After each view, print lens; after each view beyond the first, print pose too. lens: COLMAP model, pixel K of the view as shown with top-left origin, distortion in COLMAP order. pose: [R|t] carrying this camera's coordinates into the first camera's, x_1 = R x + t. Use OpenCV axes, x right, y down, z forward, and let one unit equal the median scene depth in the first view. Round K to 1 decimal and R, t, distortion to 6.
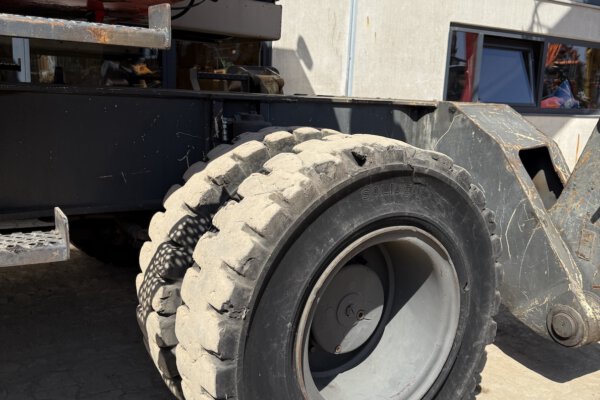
lens RADIAL K [[550.8, 0, 300.0], [0, 550.8, 200.0], [0, 0, 1]] dist [0.012180, -0.000230]
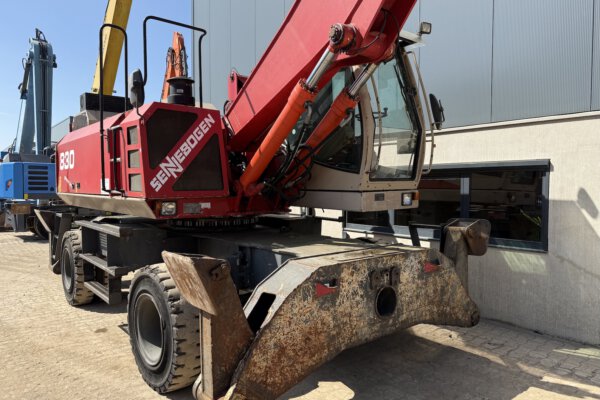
lens RADIAL K [[428.1, 0, 300.0], [0, 428.1, 200.0], [0, 0, 1]] dist [0.093139, -0.112851]
pose [[0.153170, 0.002768, -0.988196, 1.508300], [-0.177309, 0.983845, -0.024727, -0.312103], [0.972163, 0.179004, 0.151187, 0.689132]]
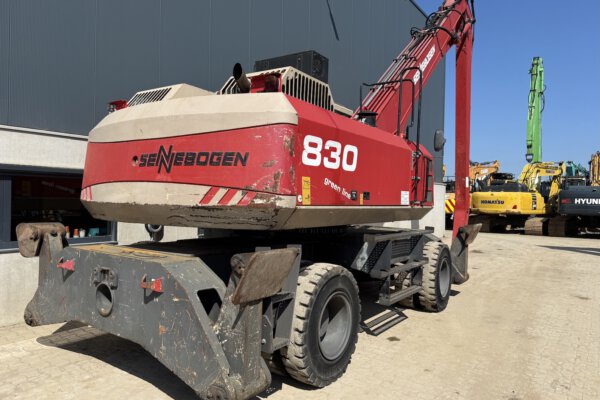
lens RADIAL K [[428.1, 0, 300.0], [0, 428.1, 200.0], [0, 0, 1]] dist [0.093139, -0.112851]
pose [[0.904123, -0.020793, 0.426766, -1.718722], [0.094030, 0.984011, -0.151264, 0.002025], [-0.416797, 0.176890, 0.891622, -1.437889]]
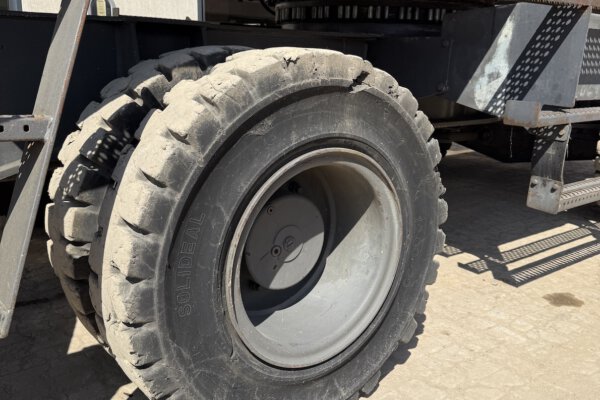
lens RADIAL K [[550.8, 0, 300.0], [0, 550.8, 200.0], [0, 0, 1]] dist [0.012180, -0.000230]
pose [[0.991547, -0.042238, 0.122680, -1.073326], [0.034175, 0.997161, 0.067102, 0.115695], [-0.125166, -0.062342, 0.990175, -0.628497]]
